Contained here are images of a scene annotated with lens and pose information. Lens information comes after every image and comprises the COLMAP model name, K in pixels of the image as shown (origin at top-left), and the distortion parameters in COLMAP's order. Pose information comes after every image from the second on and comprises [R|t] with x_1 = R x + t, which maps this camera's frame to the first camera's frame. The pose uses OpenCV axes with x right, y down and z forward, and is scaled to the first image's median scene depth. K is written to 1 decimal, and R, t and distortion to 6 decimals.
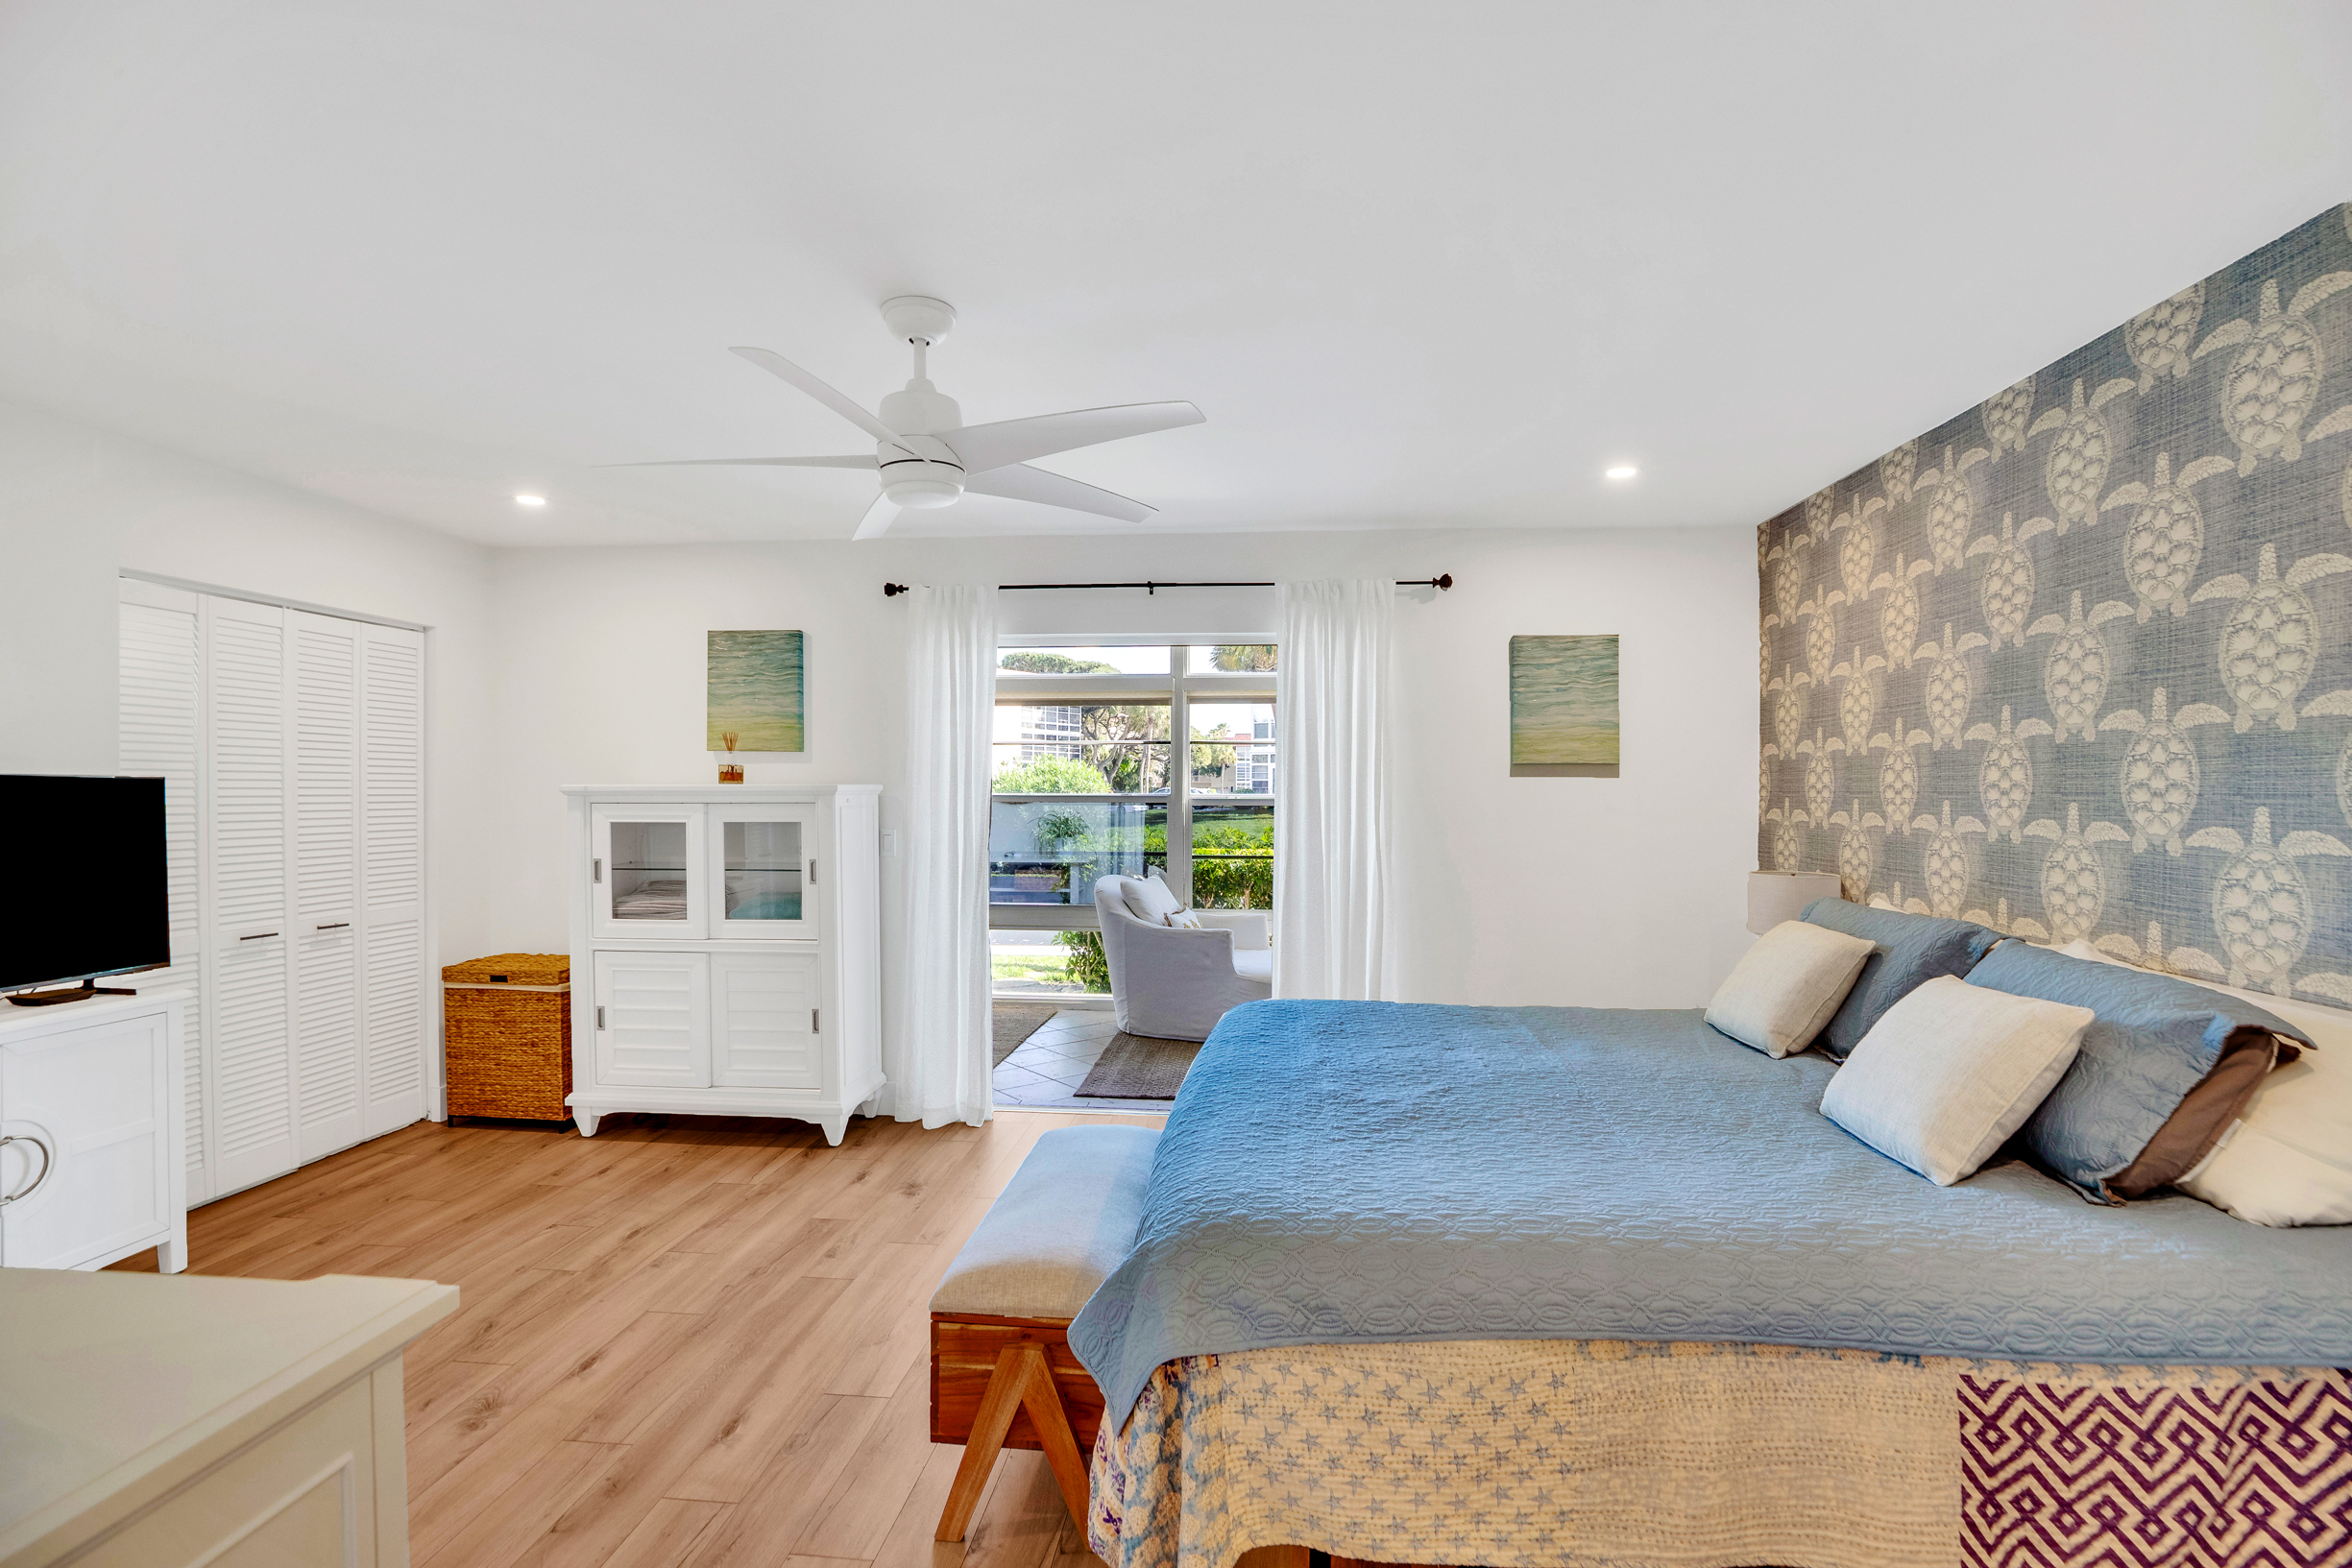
lens RADIAL K [[1083.6, 0, 1193.7], [0, 1083.6, 797.6], [0, 0, 1]] dist [-0.042562, 0.012906]
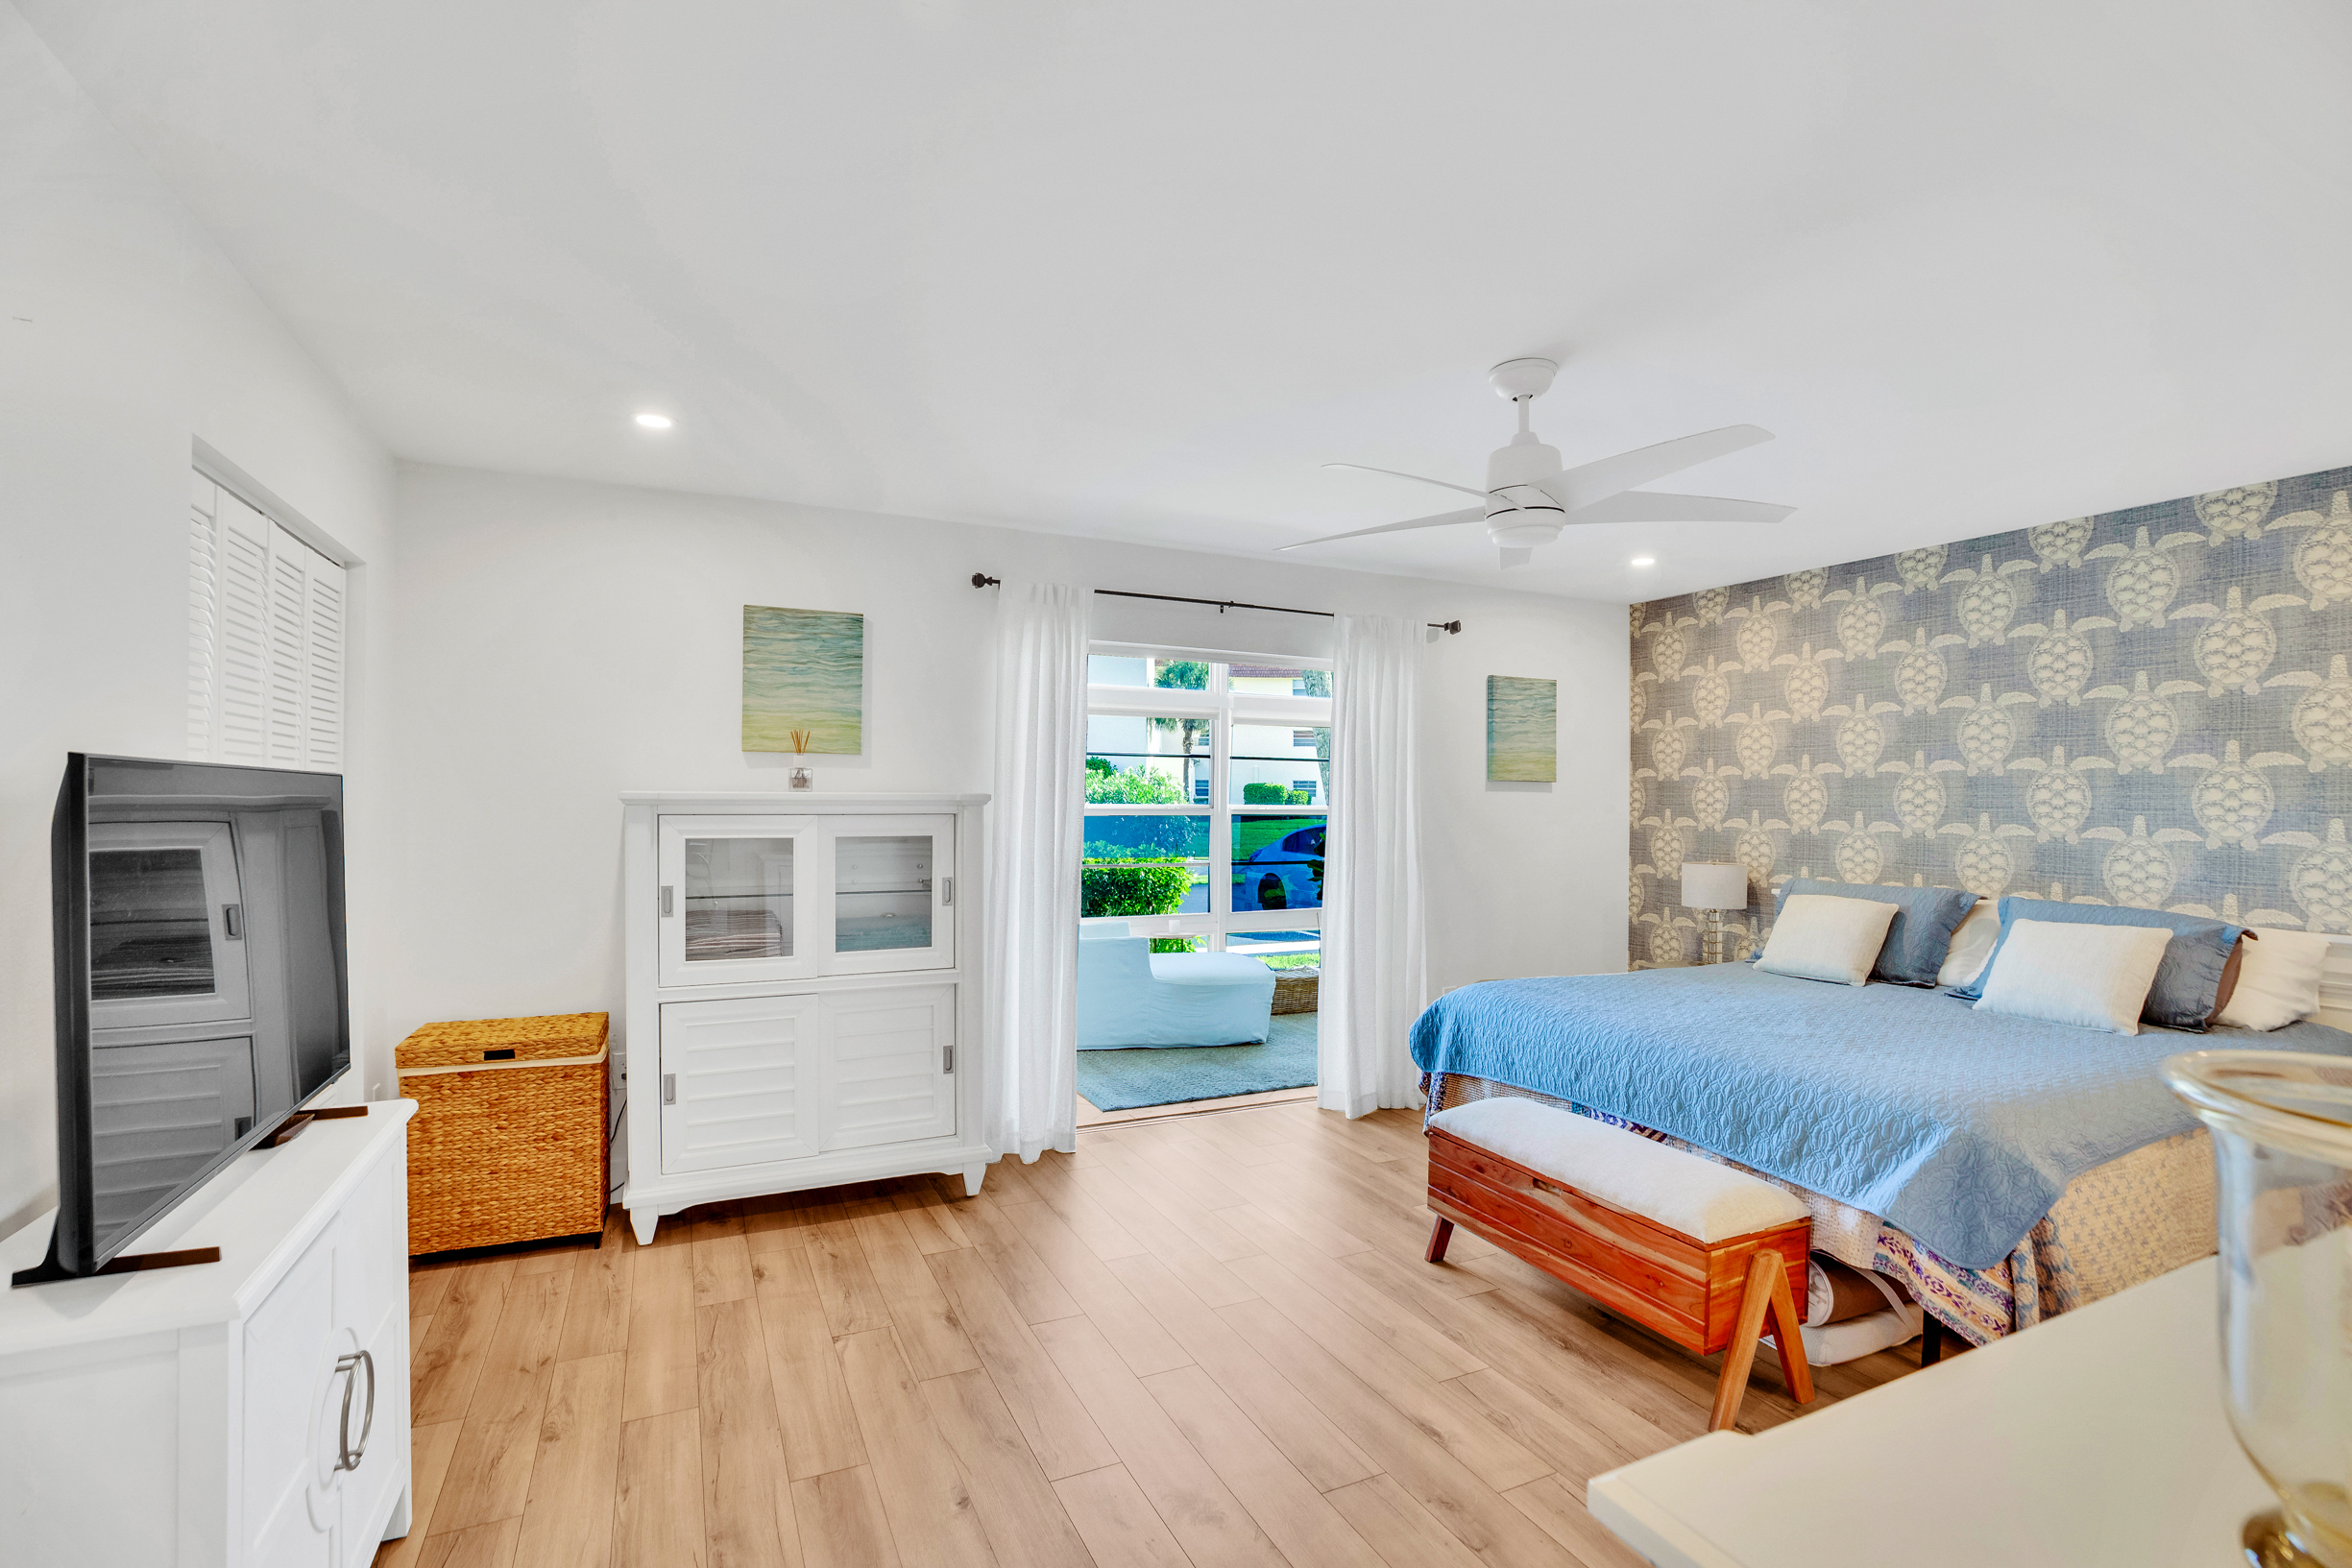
lens RADIAL K [[1083.6, 0, 1195.6], [0, 1083.6, 797.5], [0, 0, 1]] dist [-0.042562, 0.012906]
pose [[0.859364, 0.005701, 0.511332, -0.642237], [-0.002207, 0.999970, -0.007439, -0.002655], [-0.511359, 0.005264, 0.859351, 0.130688]]
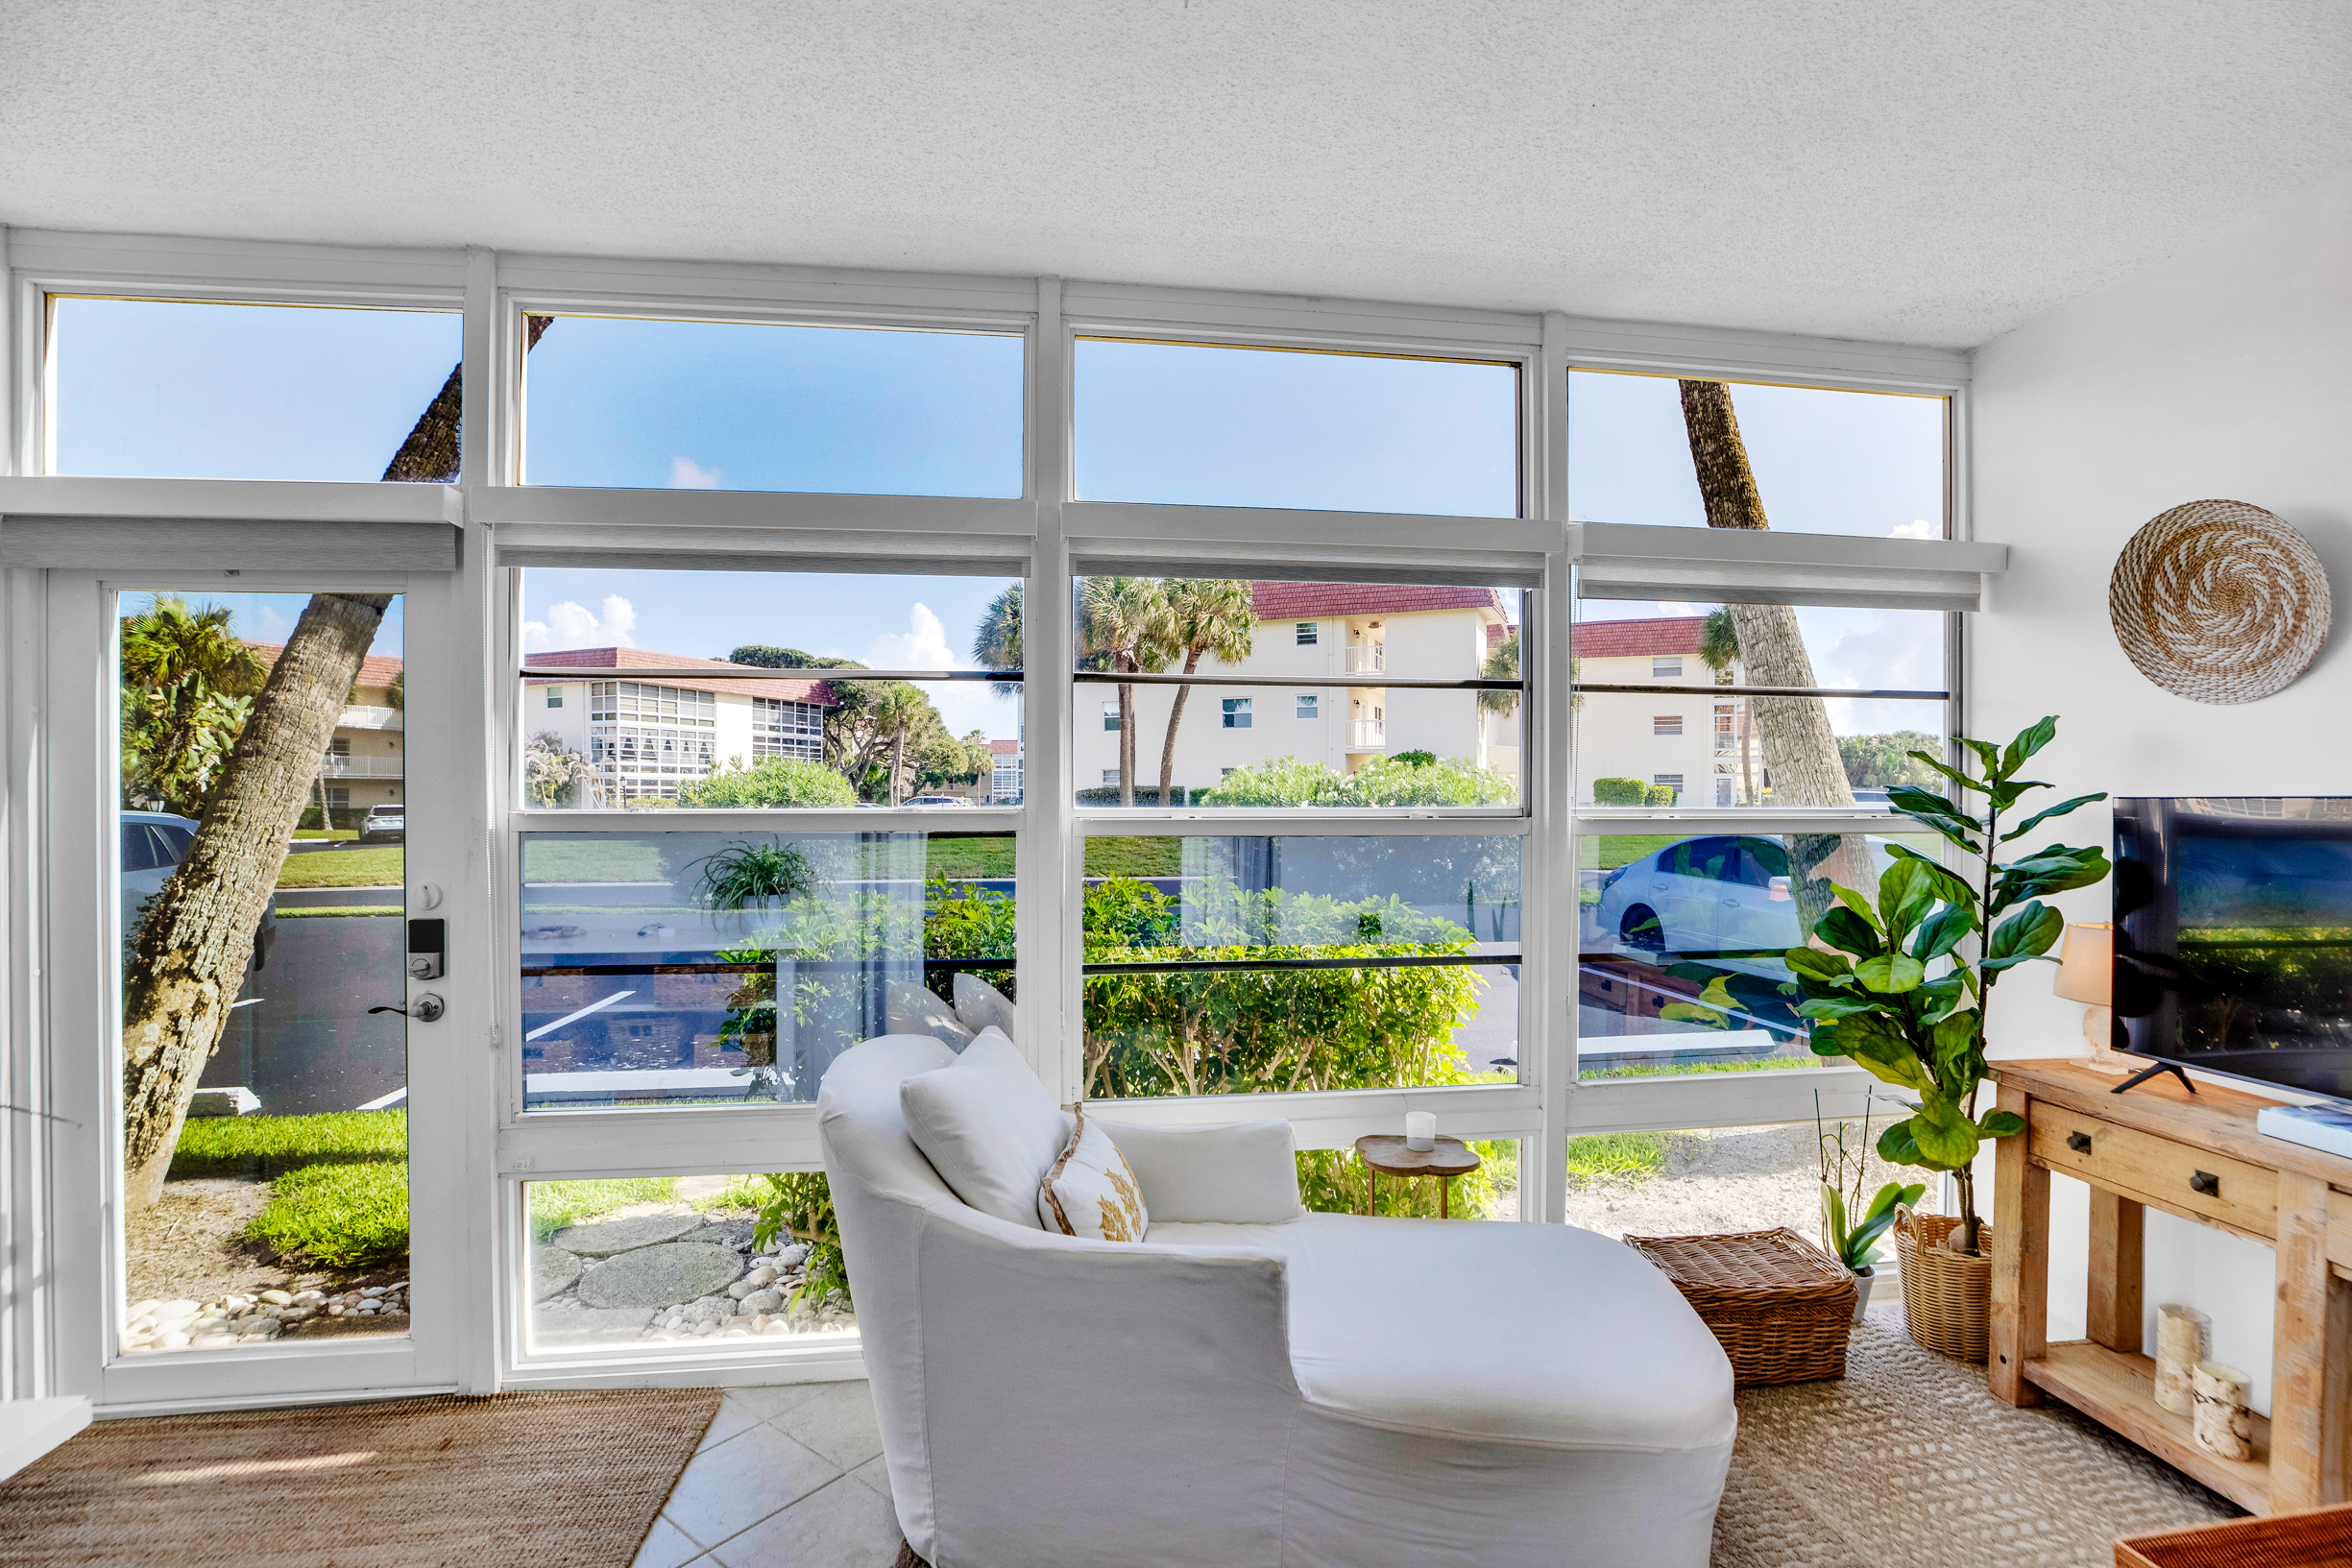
lens RADIAL K [[1083.6, 0, 1197.3], [0, 1083.6, 804.4], [0, 0, 1]] dist [-0.042562, 0.012906]
pose [[0.973789, -0.003360, 0.227429, -0.081634], [0.003790, 0.999992, -0.001457, -0.006206], [-0.227422, 0.002281, 0.973794, 1.004920]]
